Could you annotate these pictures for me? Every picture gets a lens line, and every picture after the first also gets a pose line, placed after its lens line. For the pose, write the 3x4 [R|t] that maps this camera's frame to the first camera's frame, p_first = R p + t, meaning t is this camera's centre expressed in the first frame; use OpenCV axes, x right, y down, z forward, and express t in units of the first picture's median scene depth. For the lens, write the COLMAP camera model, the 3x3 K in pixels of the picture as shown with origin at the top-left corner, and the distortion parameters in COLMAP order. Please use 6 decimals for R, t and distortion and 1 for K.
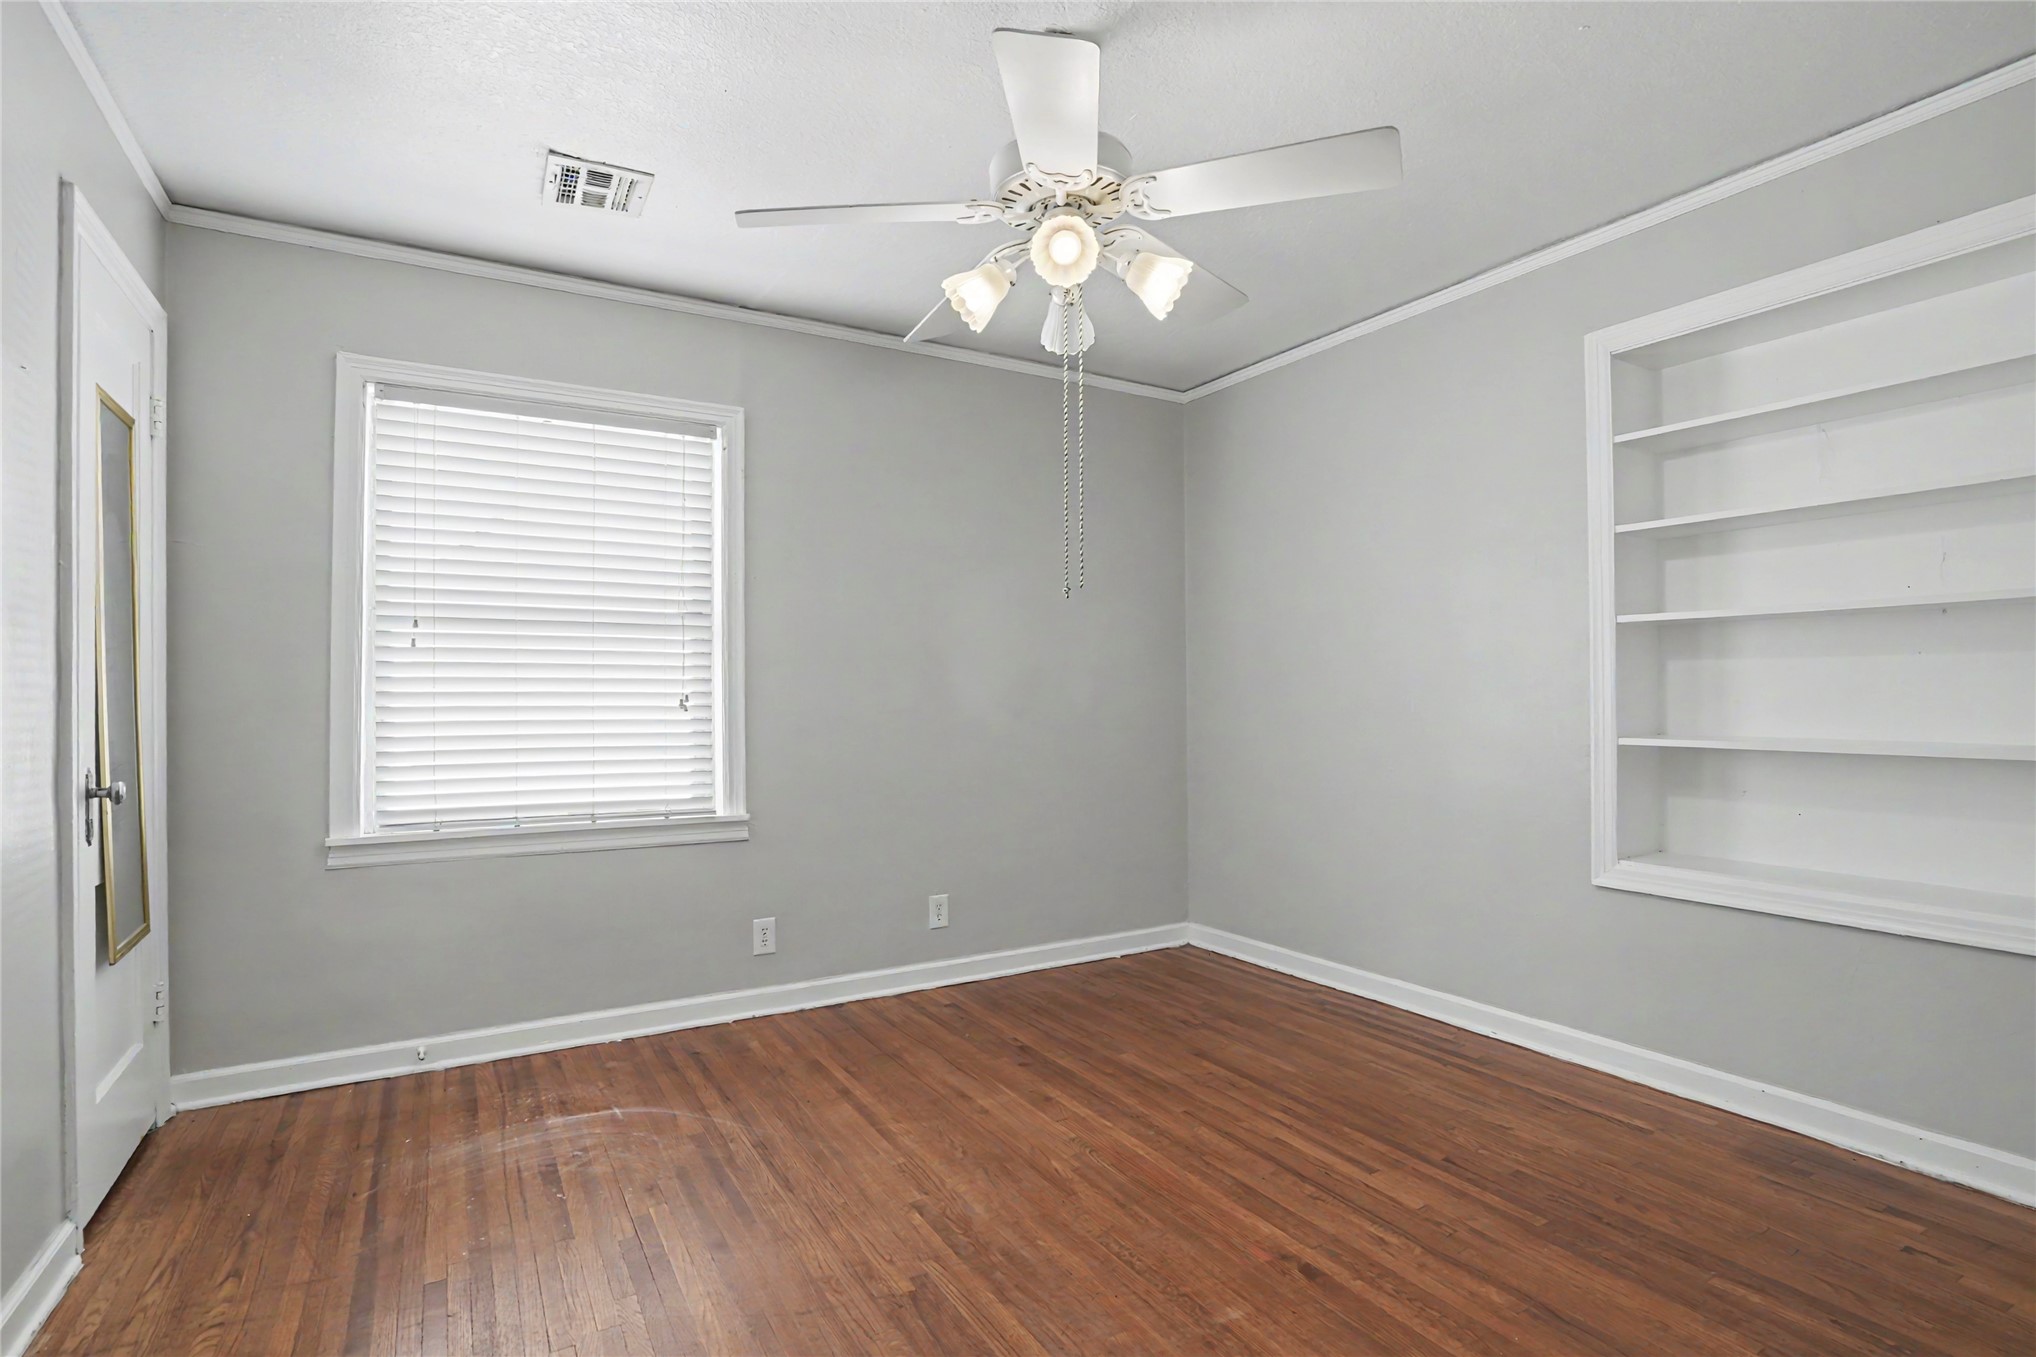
lens RADIAL K [[968.9, 0, 1026.5], [0, 968.9, 686.3], [0, 0, 1]] dist [-0.040193, 0.007183]
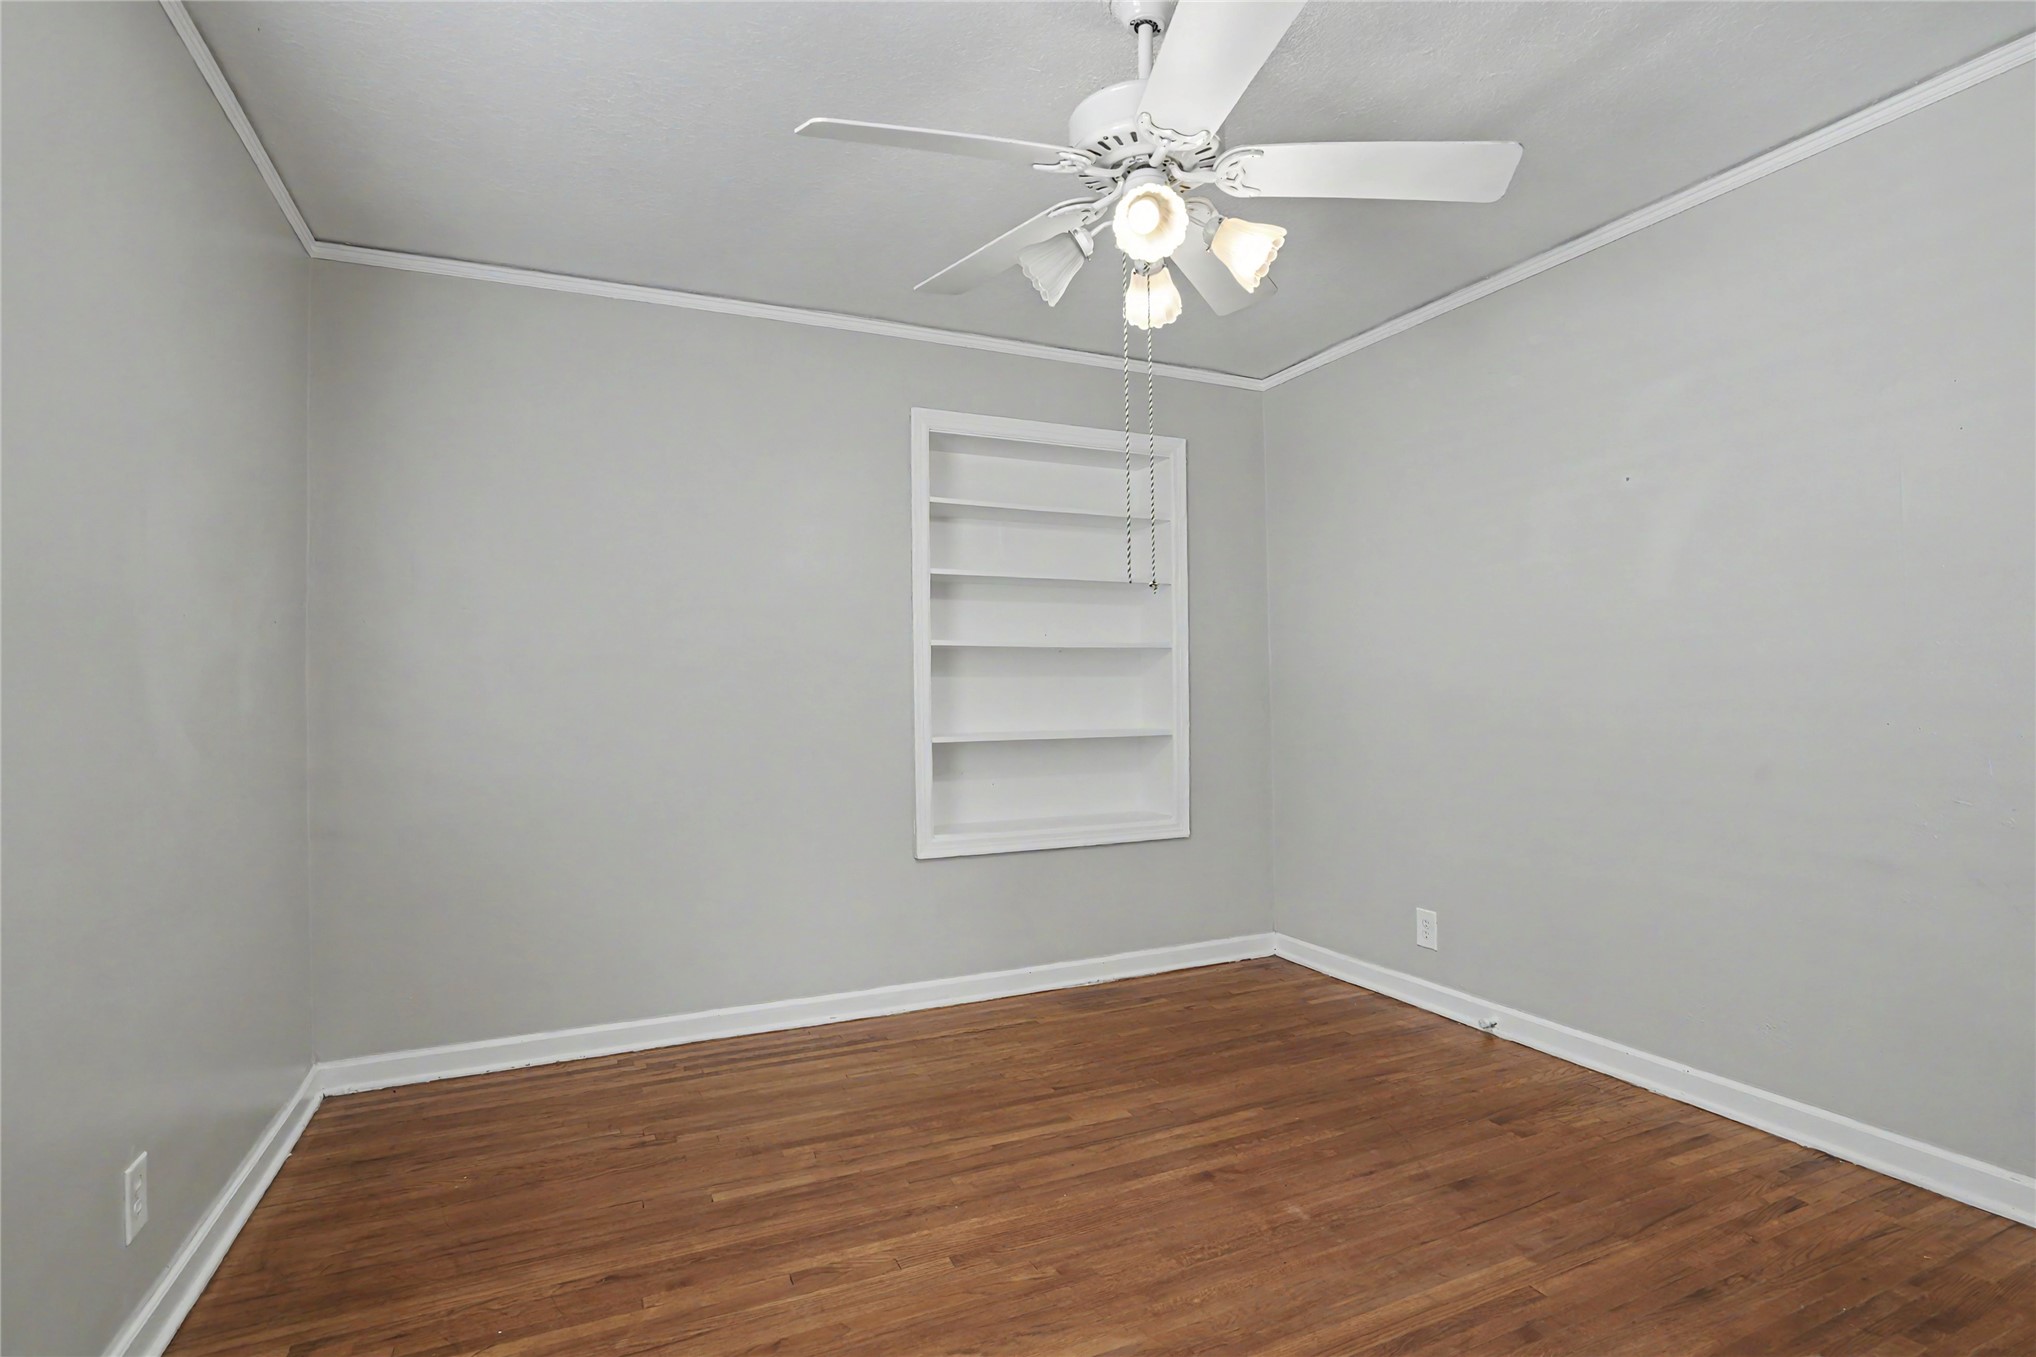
lens RADIAL K [[968.9, 0, 1026.3], [0, 968.9, 683.5], [0, 0, 1]] dist [-0.040193, 0.007183]
pose [[0.115441, 0.020809, 0.993096, -0.643140], [0.000362, 0.999780, -0.020991, 0.010604], [-0.993314, 0.002783, 0.115408, 0.741261]]
